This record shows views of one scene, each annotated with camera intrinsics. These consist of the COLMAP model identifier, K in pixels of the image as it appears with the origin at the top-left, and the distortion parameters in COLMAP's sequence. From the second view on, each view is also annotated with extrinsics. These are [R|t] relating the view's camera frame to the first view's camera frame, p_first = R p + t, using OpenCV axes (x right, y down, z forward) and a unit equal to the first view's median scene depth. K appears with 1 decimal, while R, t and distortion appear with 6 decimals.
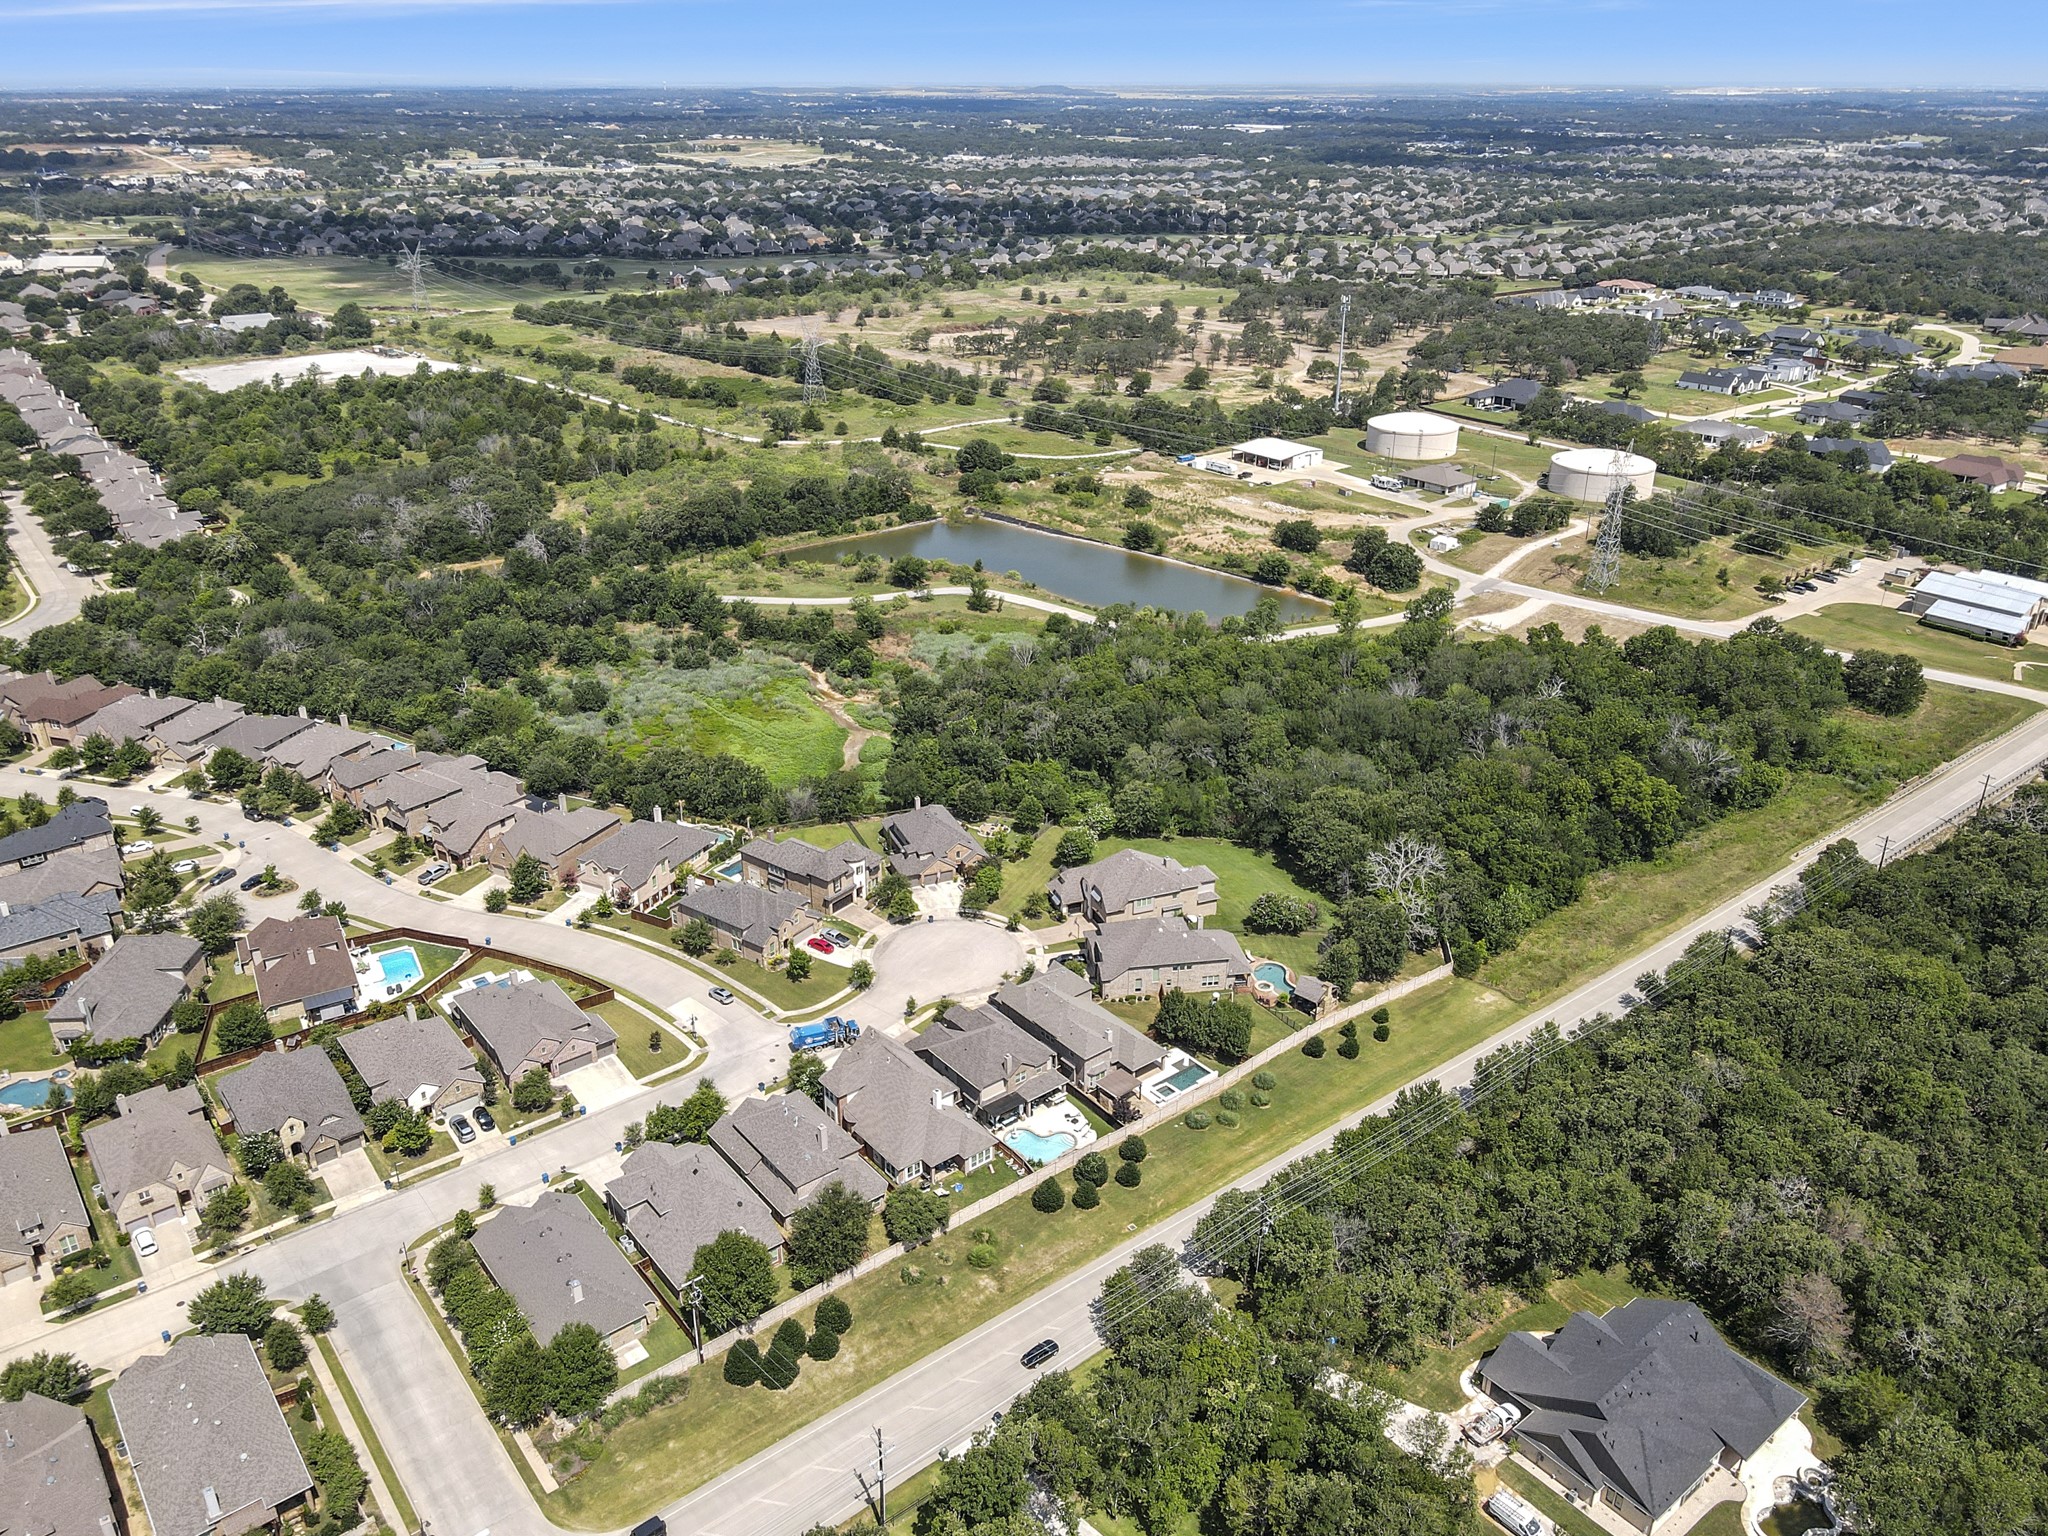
lens RADIAL K [[1442.0, 0, 1024.0], [0, 1442.0, 768.0], [0, 0, 1]] dist [0.001064, -0.000531]
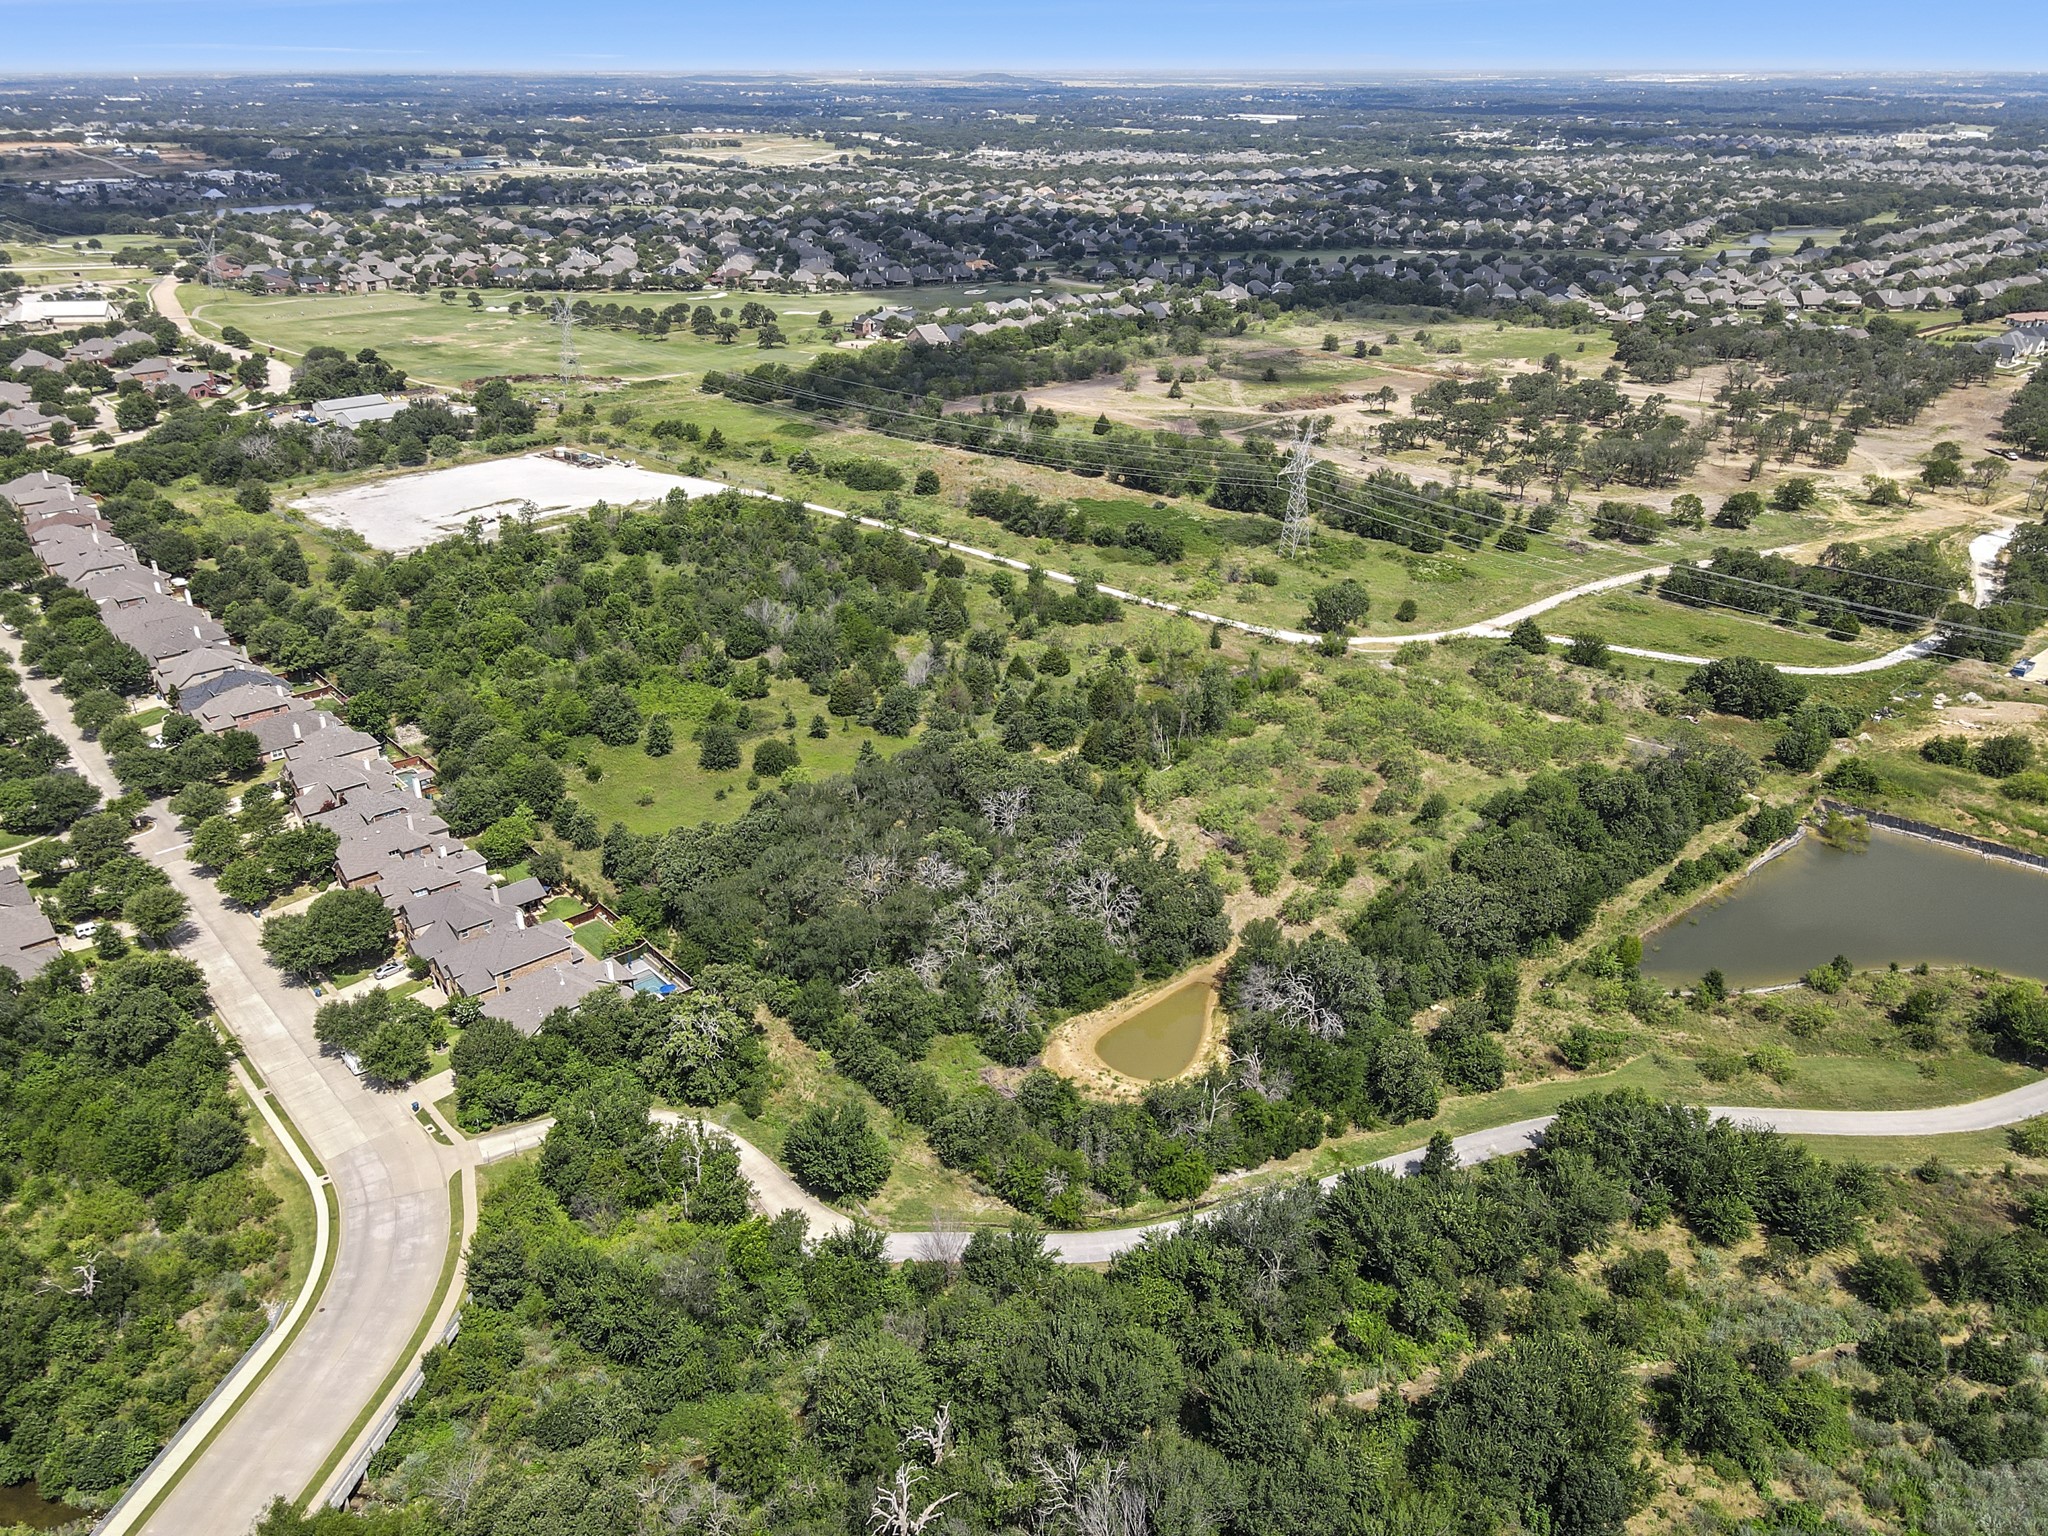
lens RADIAL K [[1475.9, 0, 1024.0], [0, 1475.9, 768.0], [0, 0, 1]] dist [-0.000937, 0.002043]
pose [[0.999100, -0.019479, 0.037687, -0.234473], [0.019559, 0.999807, -0.001753, -0.122002], [-0.037645, 0.002489, 0.999288, 0.256915]]
